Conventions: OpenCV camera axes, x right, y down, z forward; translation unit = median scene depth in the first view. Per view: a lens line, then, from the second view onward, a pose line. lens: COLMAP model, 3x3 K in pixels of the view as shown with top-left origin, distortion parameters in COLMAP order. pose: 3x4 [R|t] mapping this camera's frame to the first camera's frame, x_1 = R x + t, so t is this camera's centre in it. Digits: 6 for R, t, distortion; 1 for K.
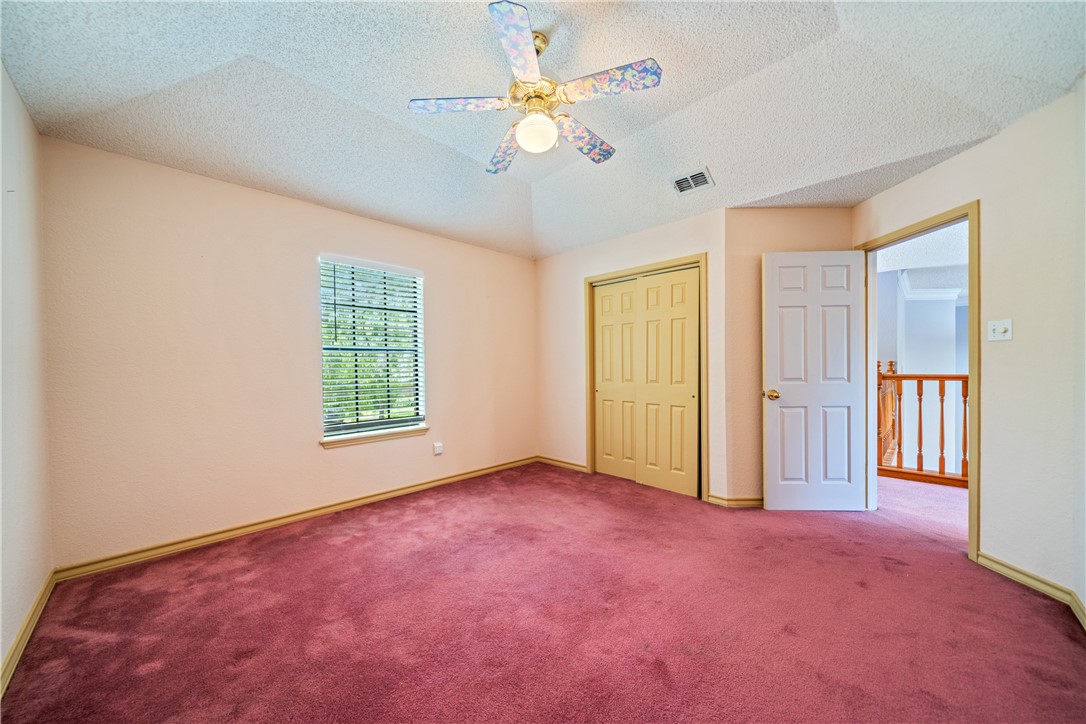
lens RADIAL K [[388.0, 0, 537.2], [0, 388.0, 366.1], [0, 0, 1]] dist [-0.001706, -0.000374]
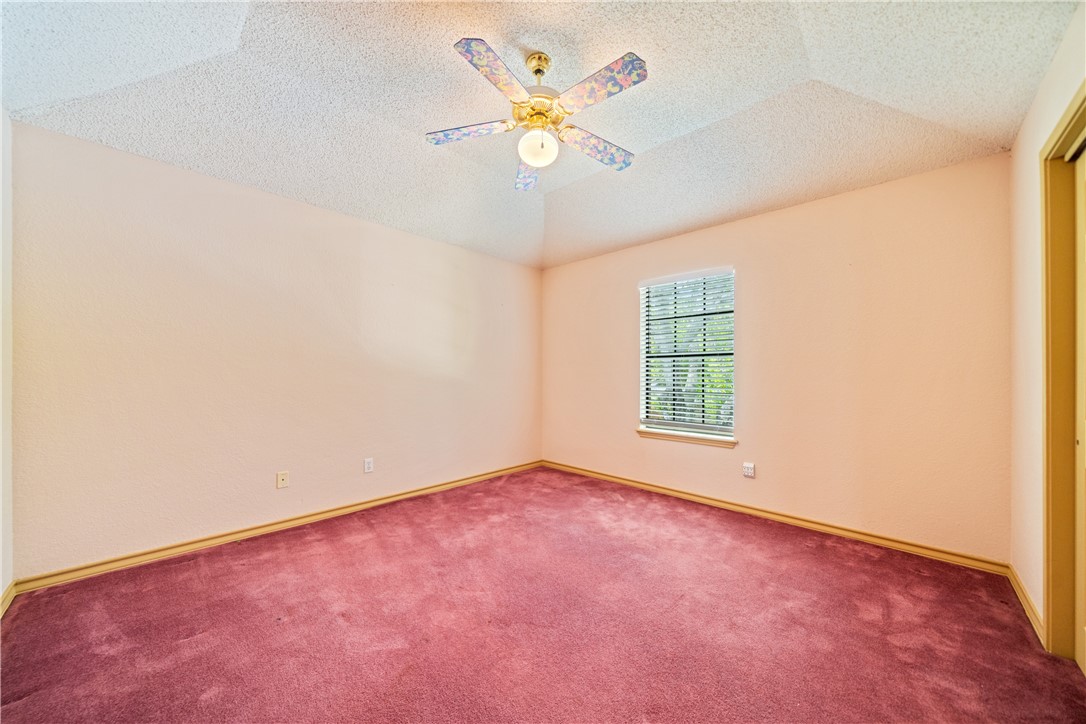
lens RADIAL K [[374.8, 0, 544.3], [0, 374.8, 368.0], [0, 0, 1]] dist [0.000542, 0.000003]
pose [[0.027110, -0.003554, -0.999626, 0.628933], [-0.001672, 0.999992, -0.003601, -0.004287], [0.999631, 0.001769, 0.027104, 0.619756]]
